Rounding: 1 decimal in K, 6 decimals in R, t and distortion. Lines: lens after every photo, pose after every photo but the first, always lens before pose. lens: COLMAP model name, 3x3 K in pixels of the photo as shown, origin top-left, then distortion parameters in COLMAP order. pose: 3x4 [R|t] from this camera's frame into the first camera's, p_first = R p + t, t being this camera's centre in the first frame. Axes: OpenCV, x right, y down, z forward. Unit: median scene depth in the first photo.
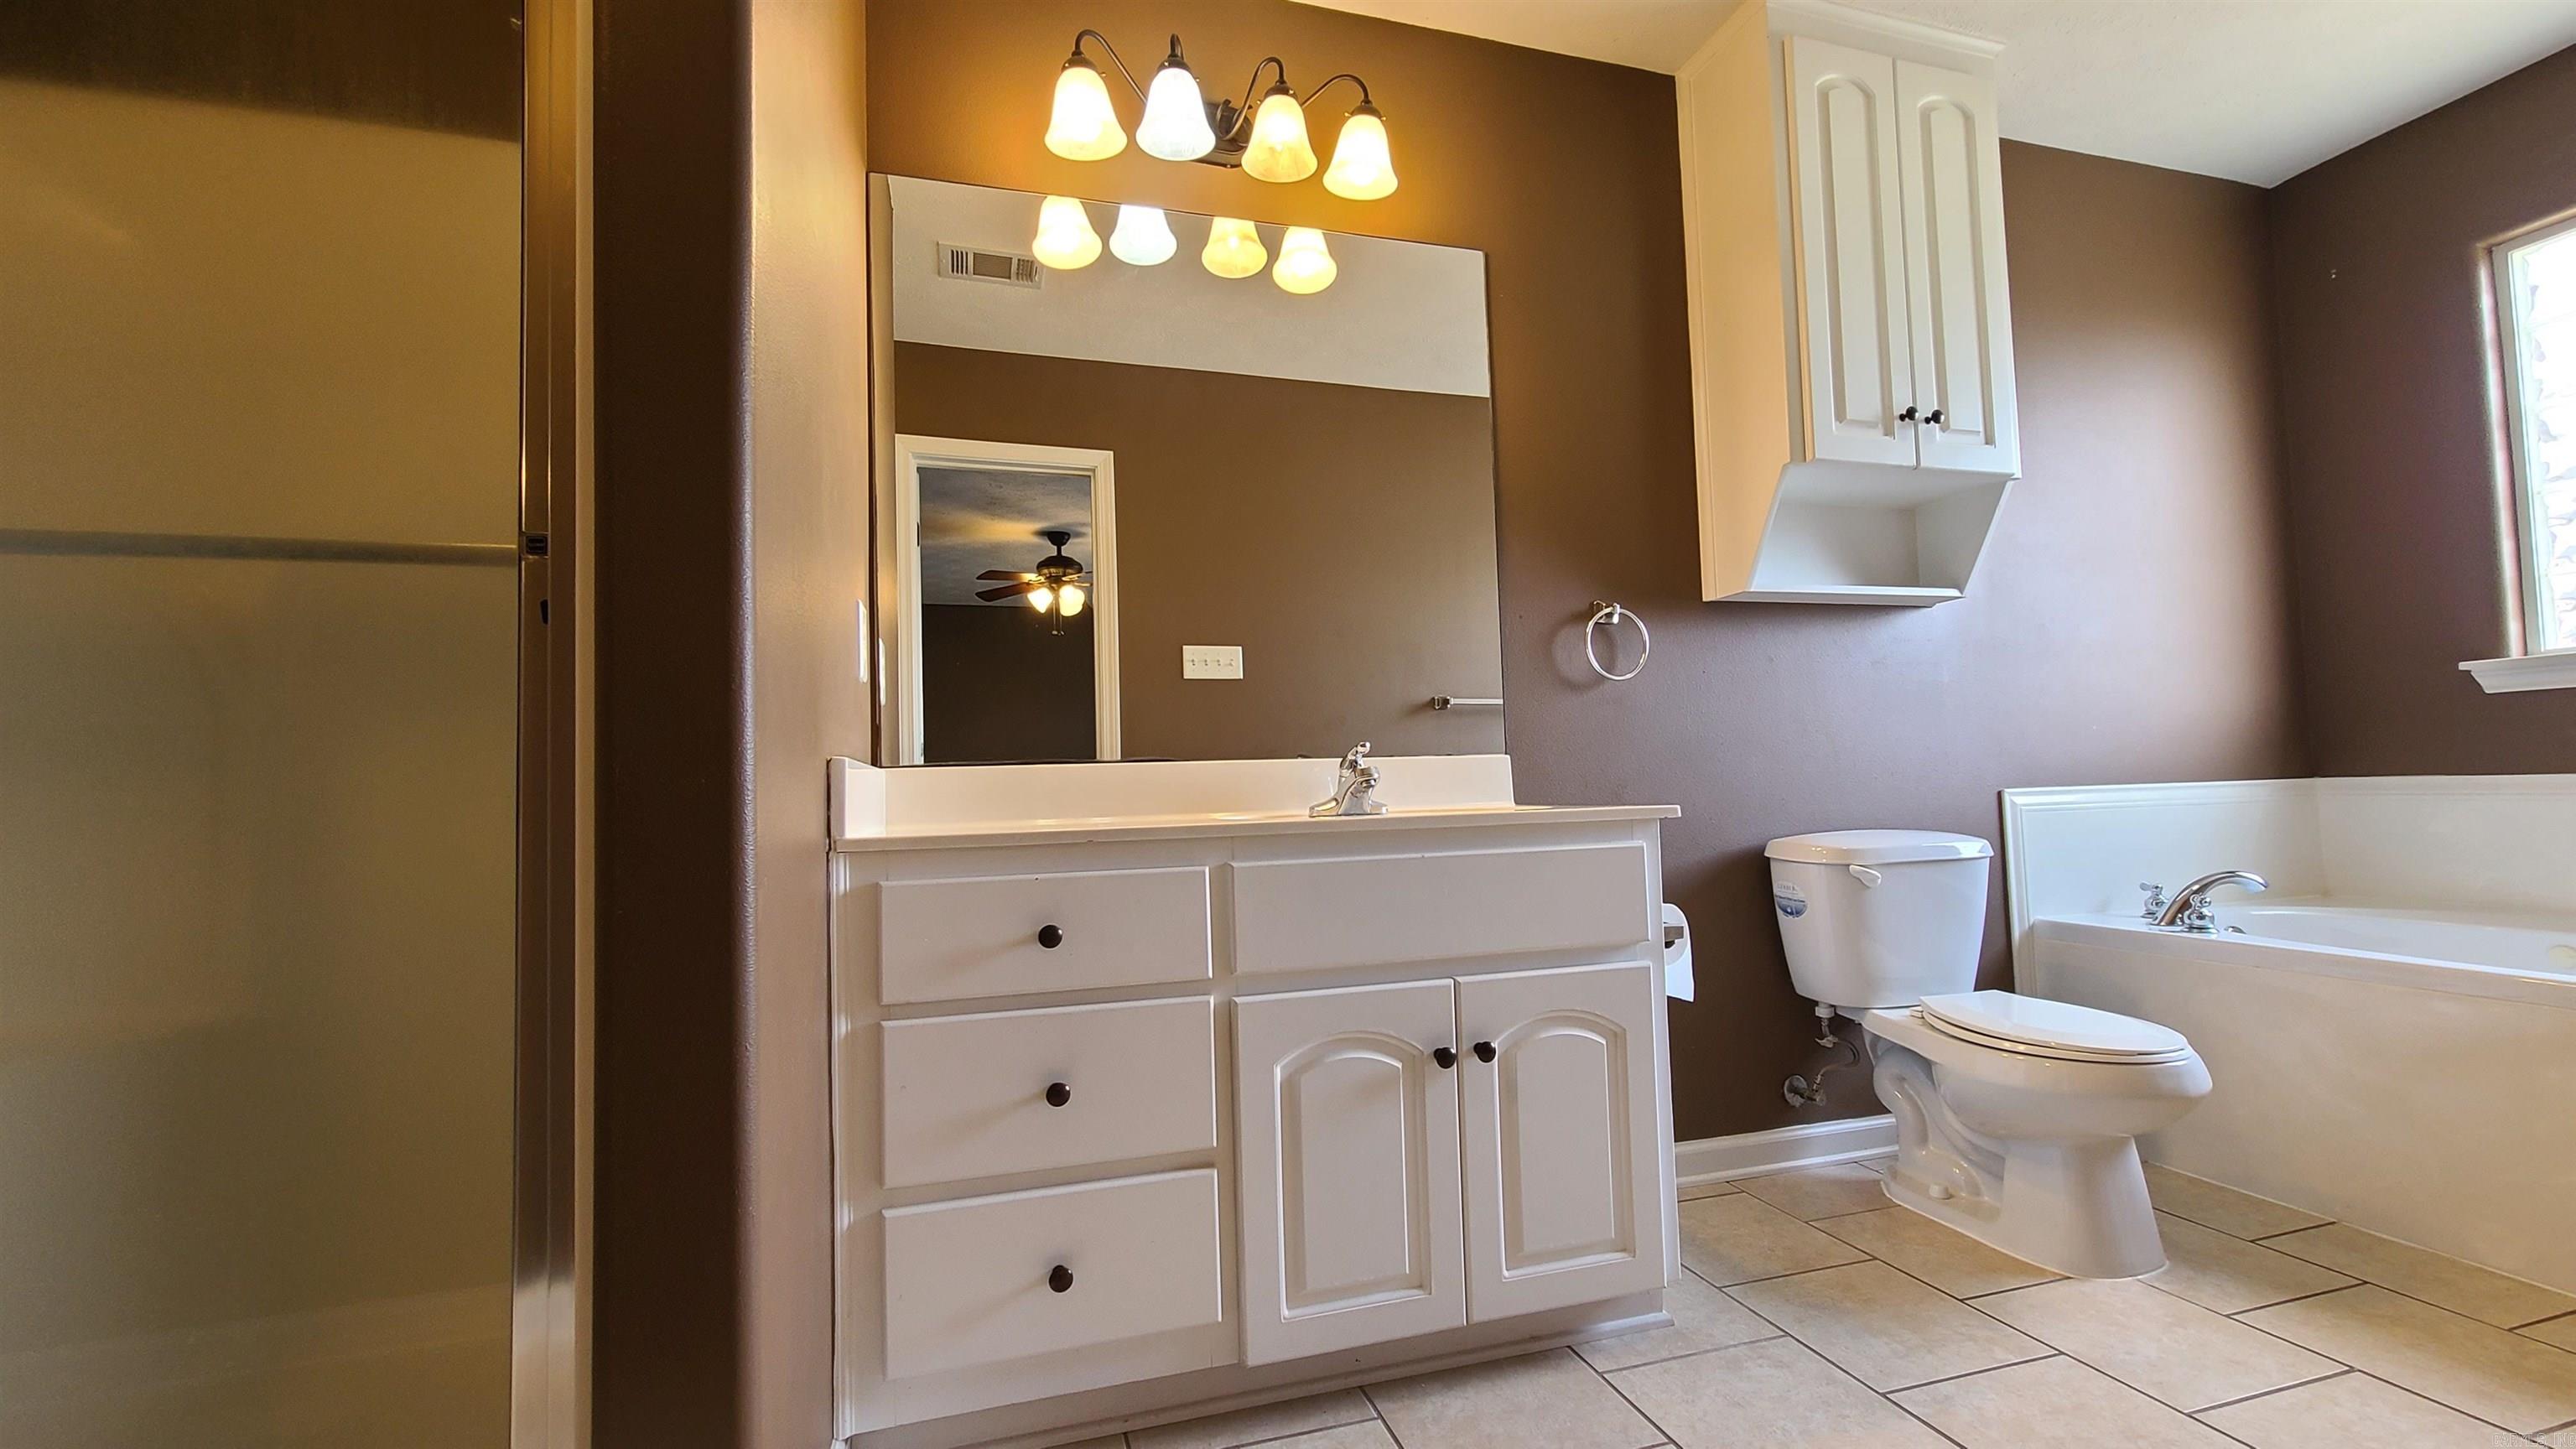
lens RADIAL K [[1056.6, 0, 1286.1], [0, 1056.6, 749.9], [0, 0, 1]] dist [0.004757, -0.003186]
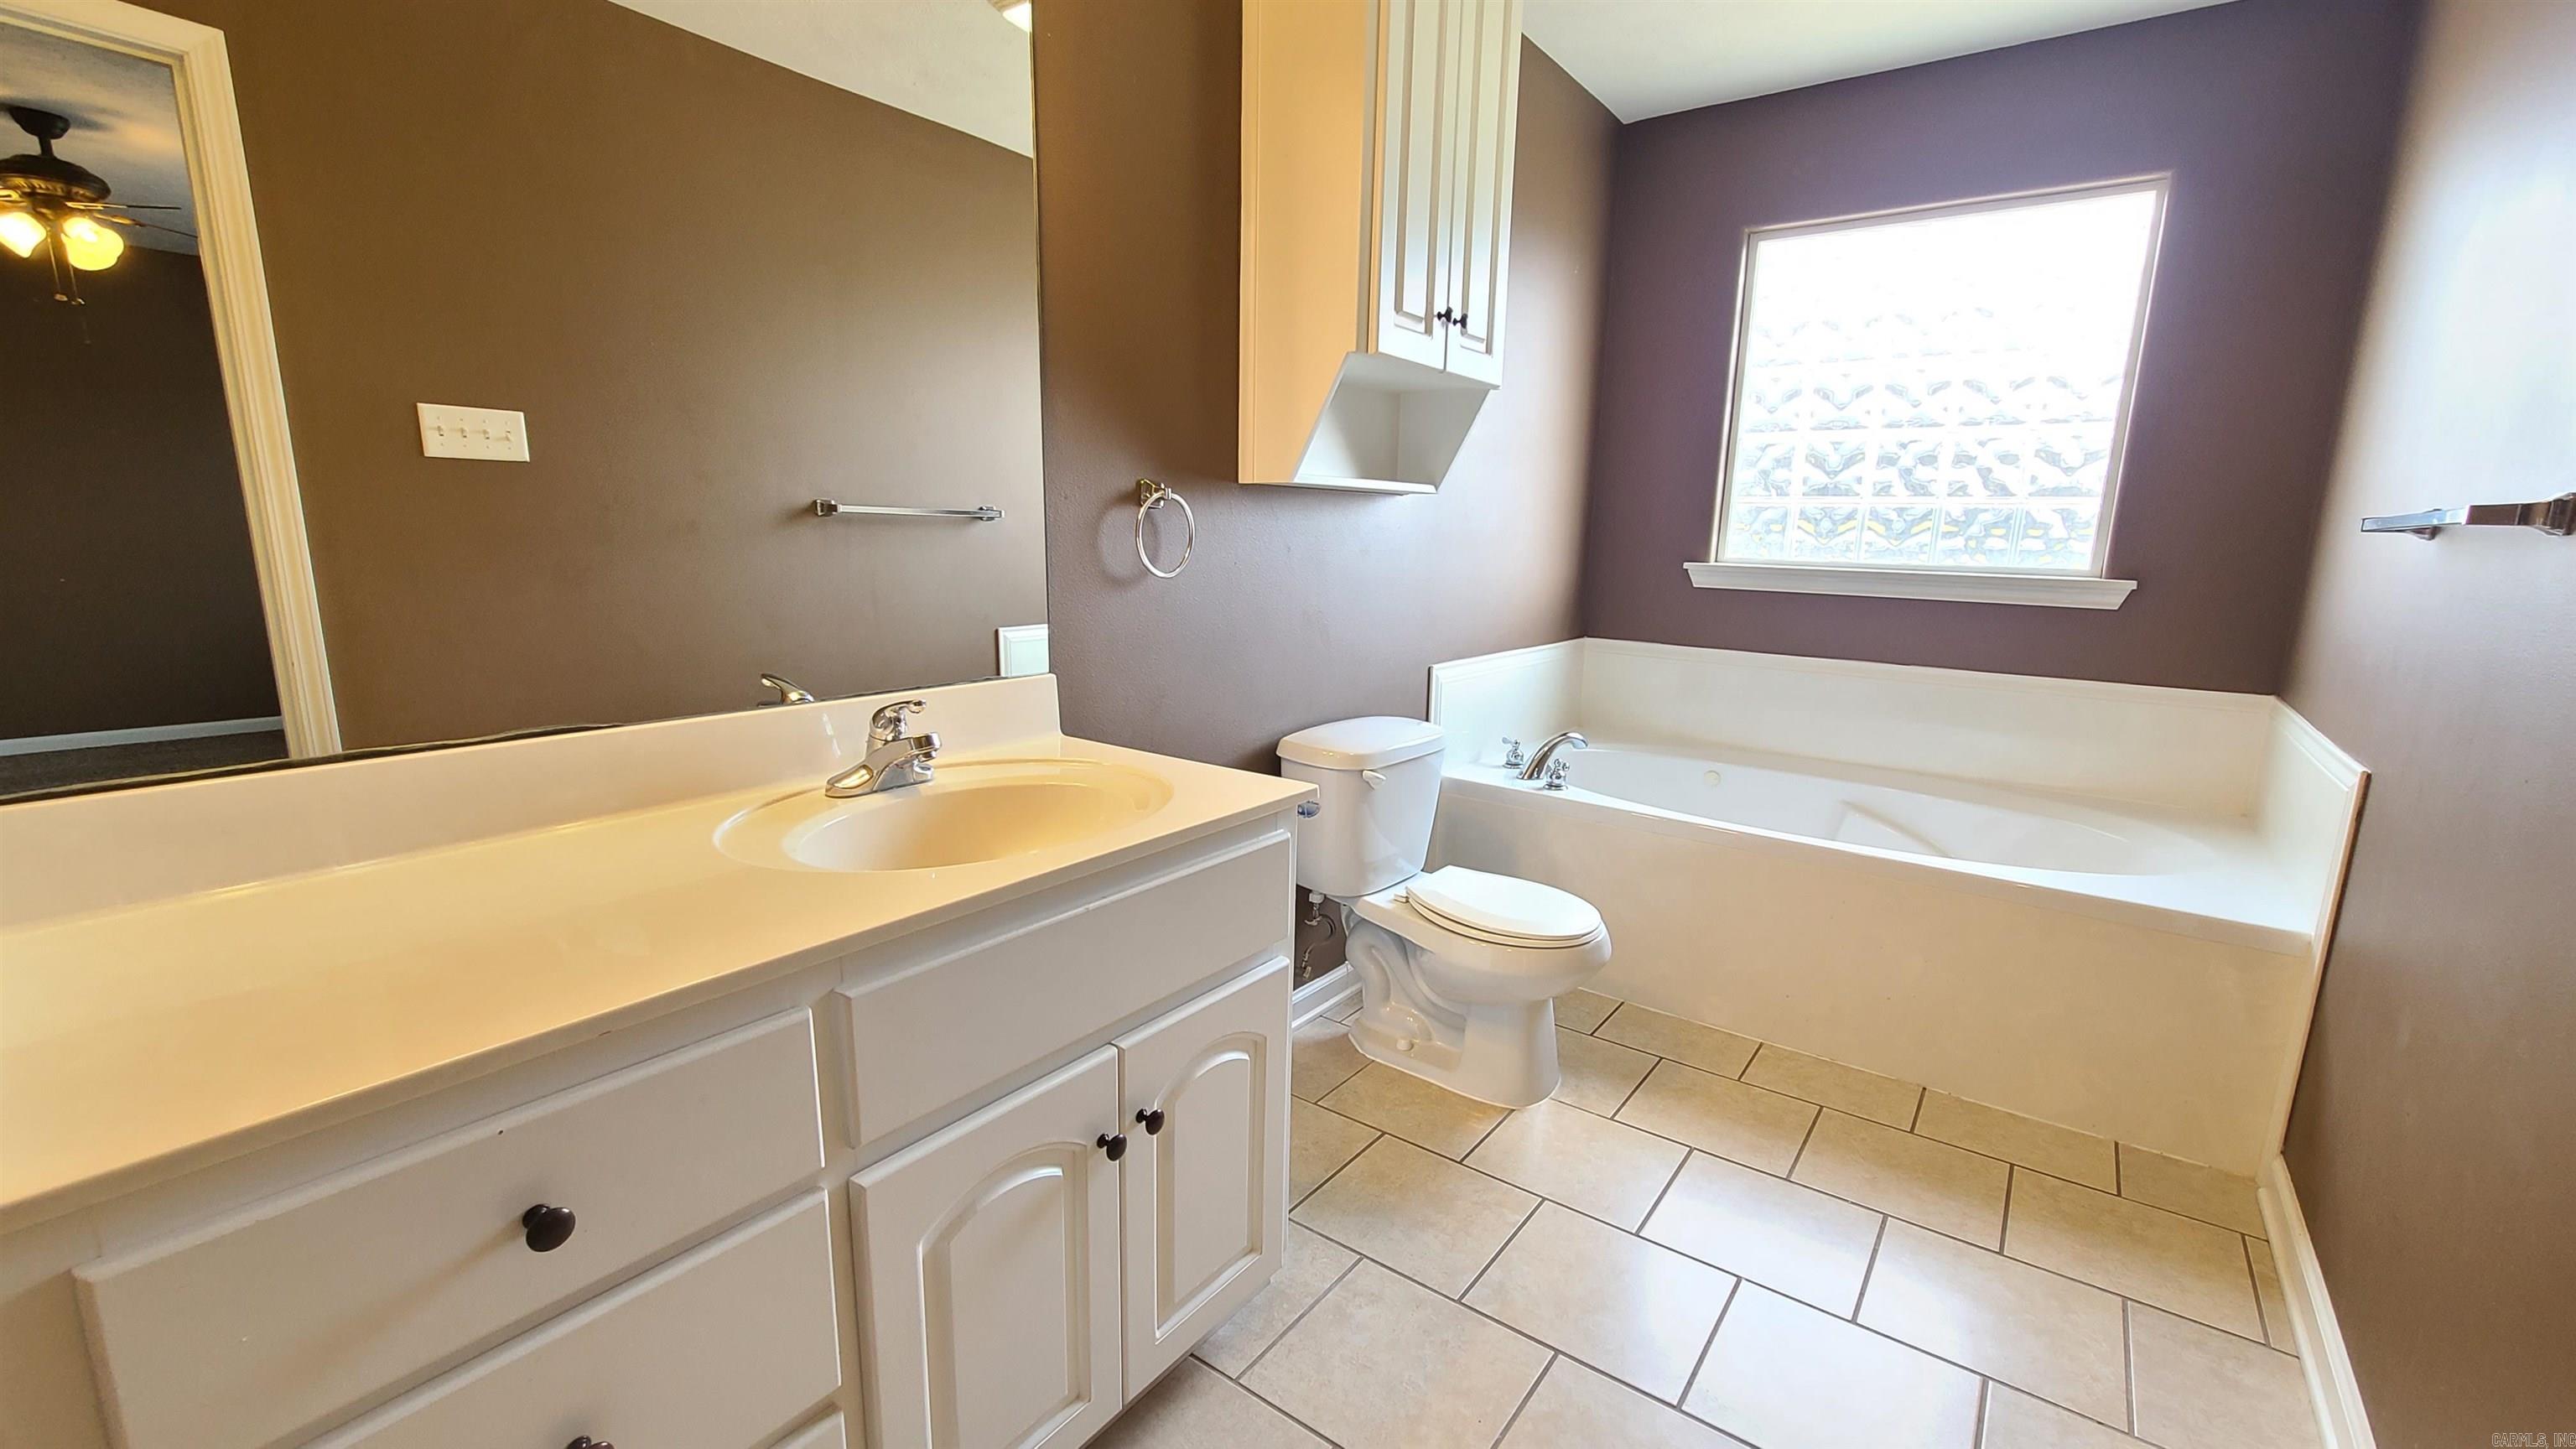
lens RADIAL K [[1056.6, 0, 1286.1], [0, 1056.6, 749.9], [0, 0, 1]] dist [0.004757, -0.003186]
pose [[0.796522, -0.077406, 0.599635, -0.143269], [-0.071313, 0.972820, 0.220309, -0.132597], [-0.600390, -0.218243, 0.769352, 0.255772]]
